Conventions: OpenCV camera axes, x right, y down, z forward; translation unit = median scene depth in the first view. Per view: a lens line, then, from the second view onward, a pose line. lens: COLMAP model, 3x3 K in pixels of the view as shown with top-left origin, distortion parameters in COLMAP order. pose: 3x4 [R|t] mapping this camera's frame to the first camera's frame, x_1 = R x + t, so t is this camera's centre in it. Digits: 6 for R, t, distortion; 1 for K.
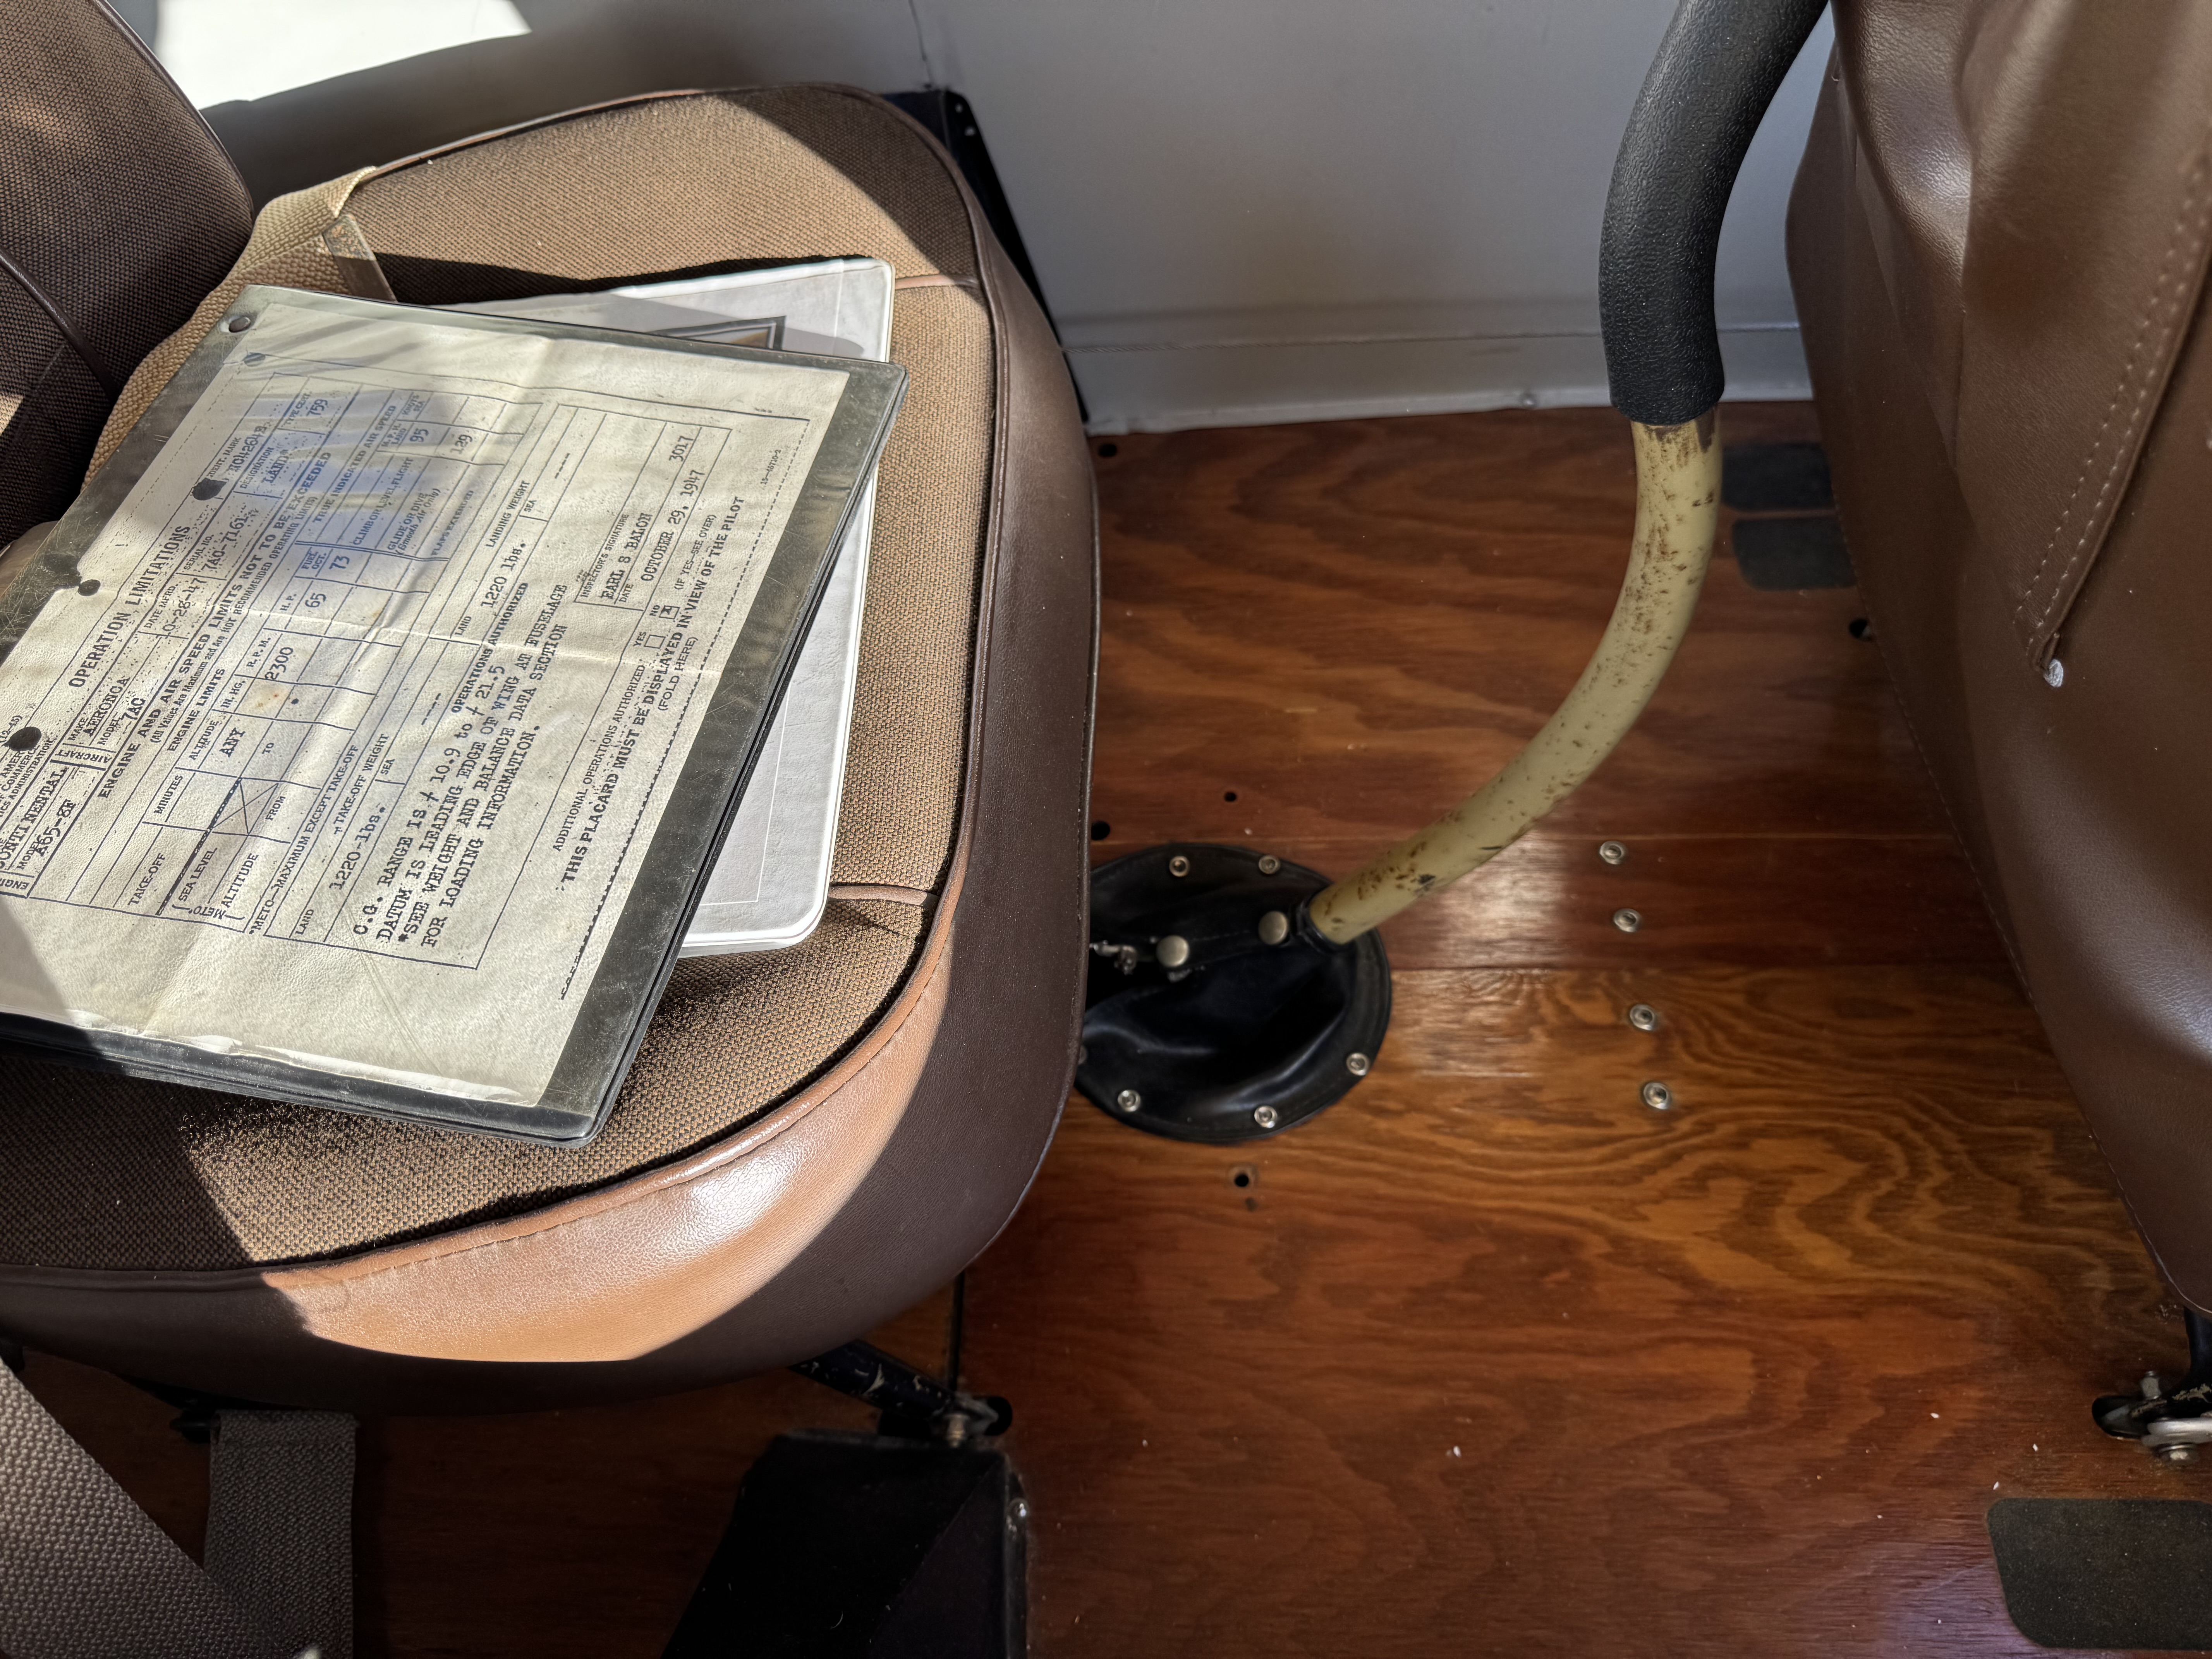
lens RADIAL K [[1539.4, 0, 1105.5], [0, 1539.4, 835.7], [0, 0, 1]] dist [0.119622, -0.179696]
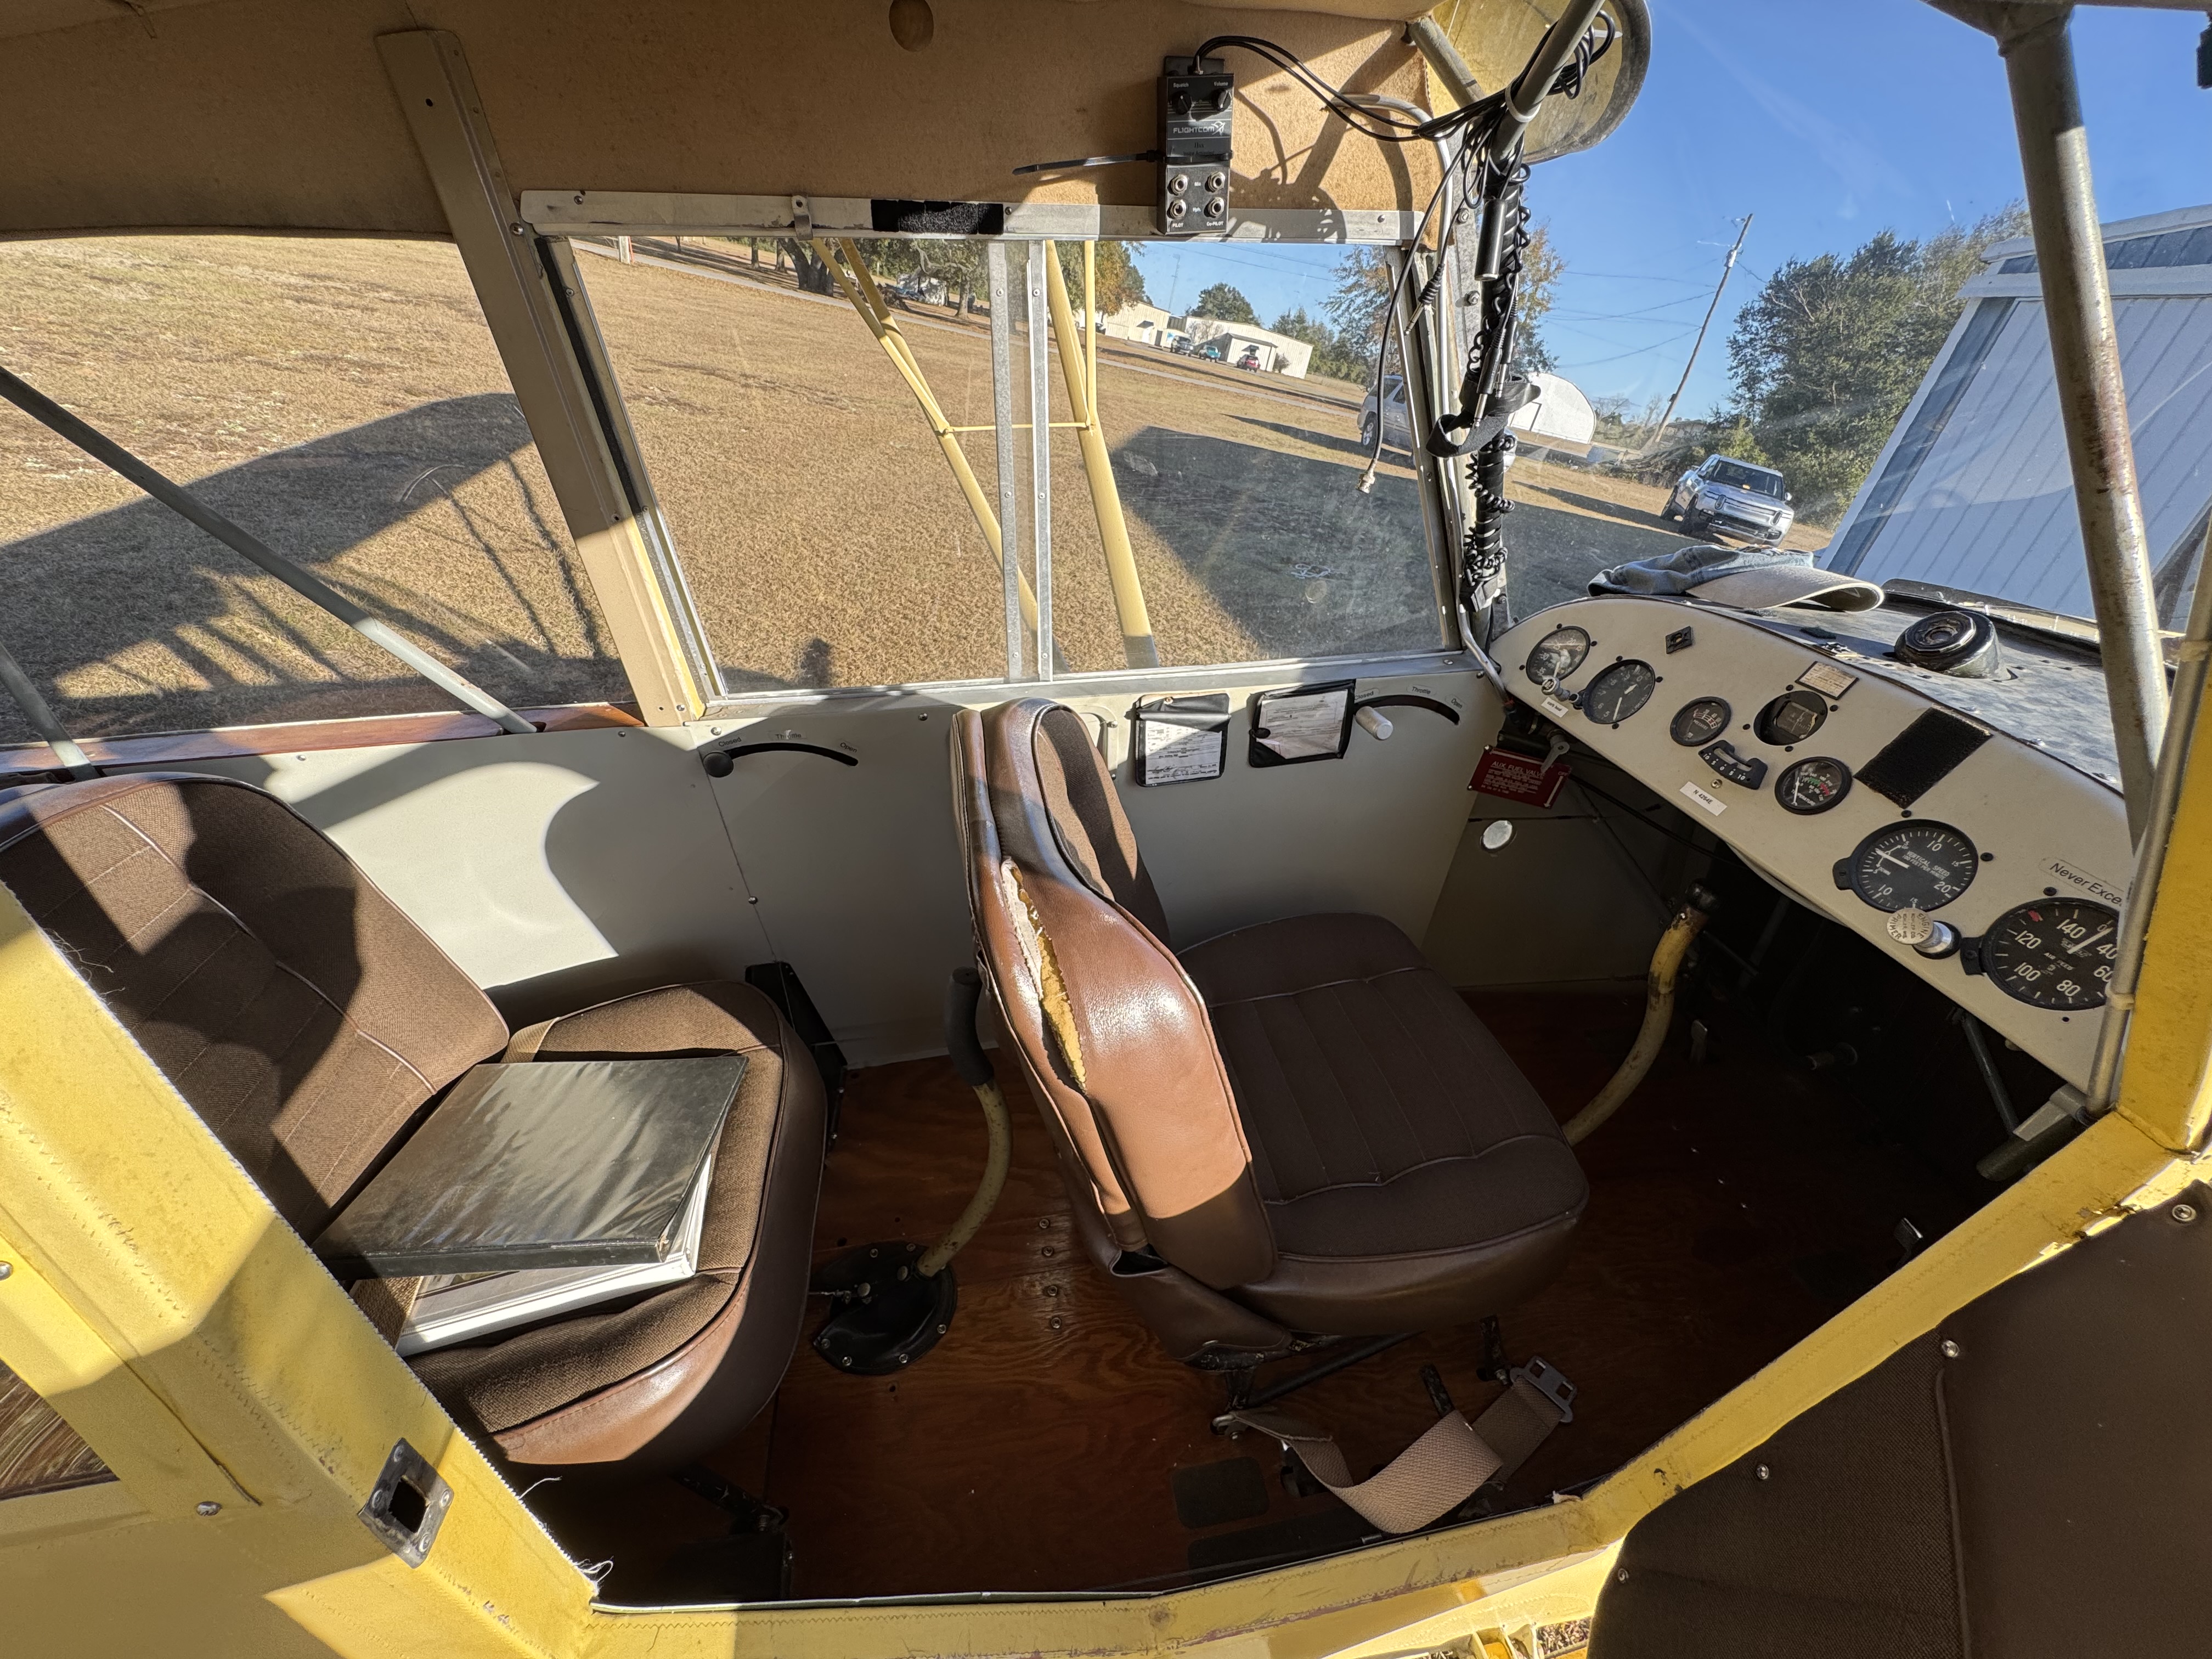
lens RADIAL K [[877.7, 0, 1107.4], [0, 877.7, 823.2], [0, 0, 1]] dist [-0.004759, 0.000688]
pose [[0.980684, -0.051237, 0.188768, 0.209928], [0.127927, 0.898068, -0.420842, 0.044745], [-0.147964, 0.436862, 0.887276, -0.692638]]
